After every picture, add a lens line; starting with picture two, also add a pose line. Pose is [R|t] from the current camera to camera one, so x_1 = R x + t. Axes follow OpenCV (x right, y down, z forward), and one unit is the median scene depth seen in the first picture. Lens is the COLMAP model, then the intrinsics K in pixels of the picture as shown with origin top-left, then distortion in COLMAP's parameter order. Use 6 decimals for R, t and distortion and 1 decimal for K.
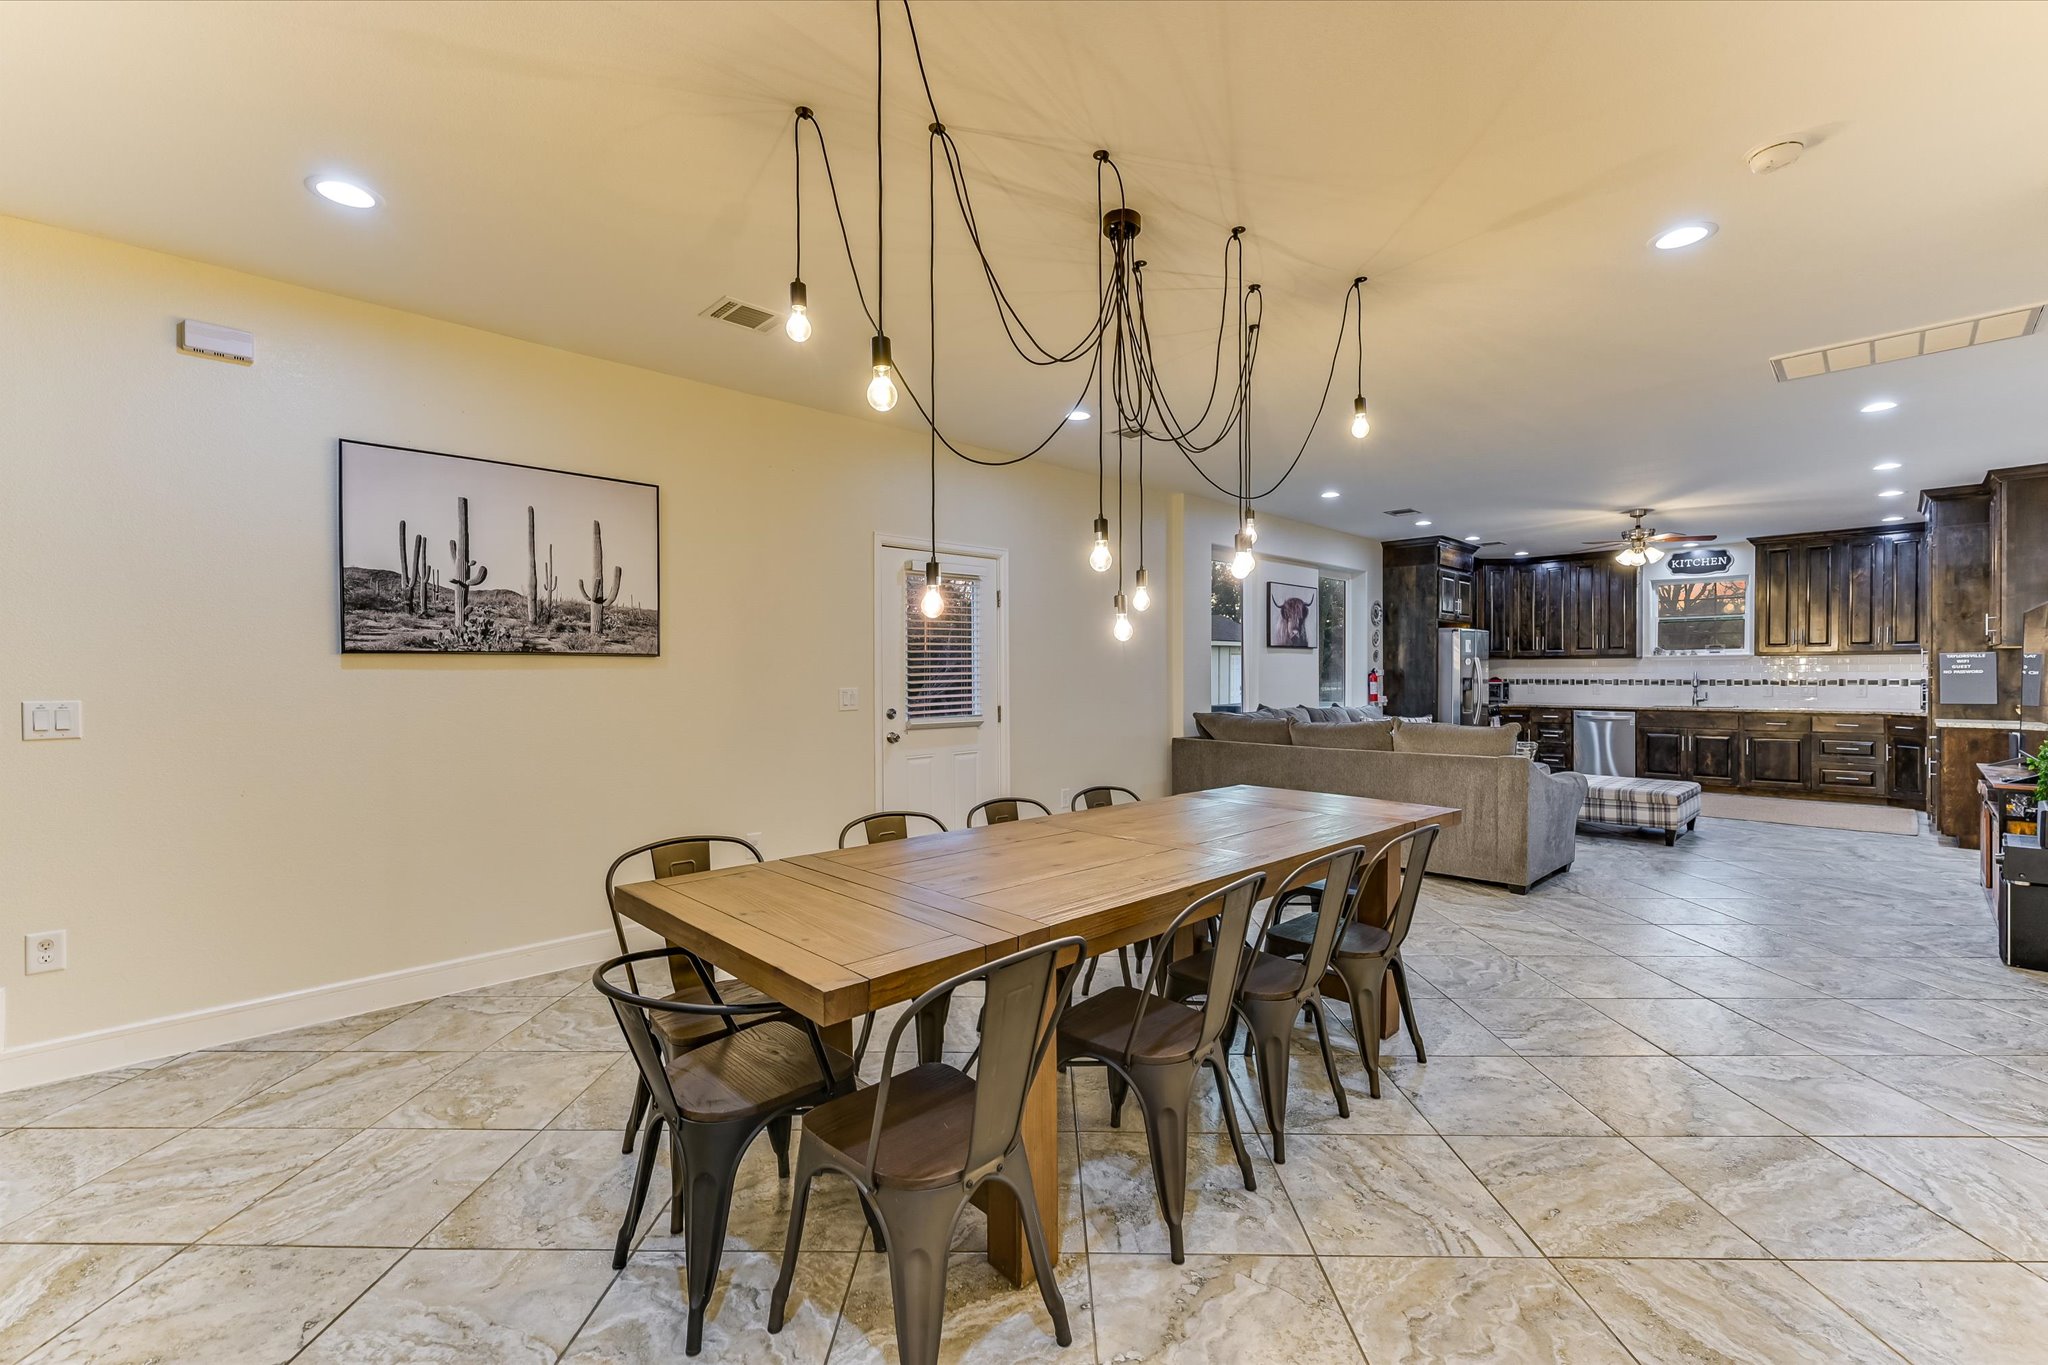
lens RADIAL K [[861.6, 0, 1024.0], [0, 861.6, 682.5], [0, 0, 1]] dist [-0.001859, -0.000200]
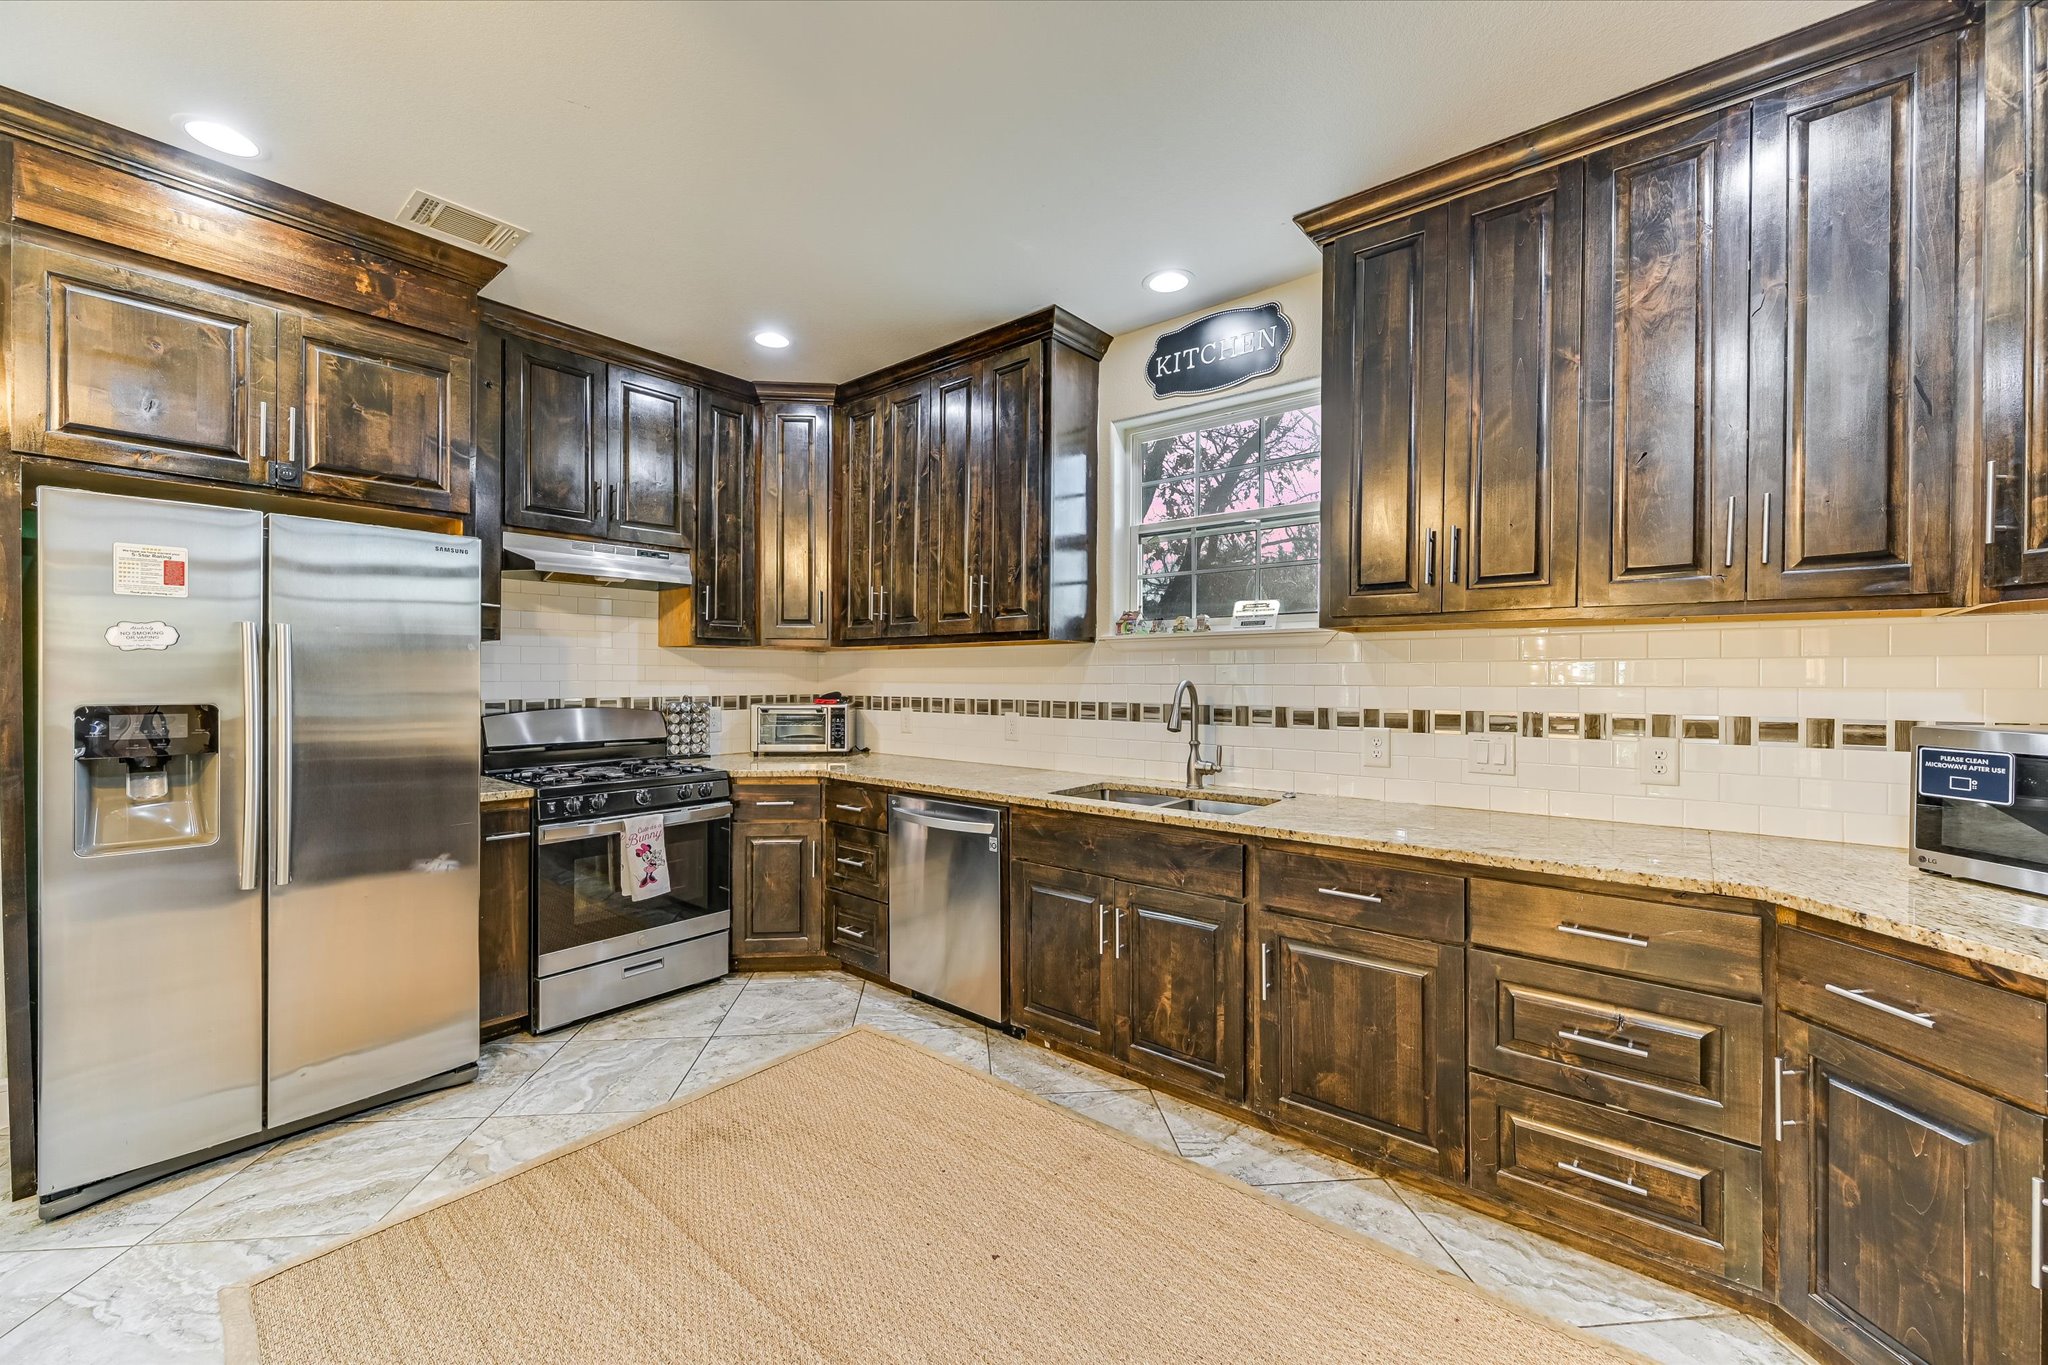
lens RADIAL K [[803.3, 0, 1024.0], [0, 803.3, 682.5], [0, 0, 1]] dist [-0.012835, 0.000101]
pose [[0.994360, 0.002183, 0.106032, 0.685113], [-0.002055, 0.999997, -0.001311, -0.011846], [-0.106035, 0.001085, 0.994362, 0.706550]]
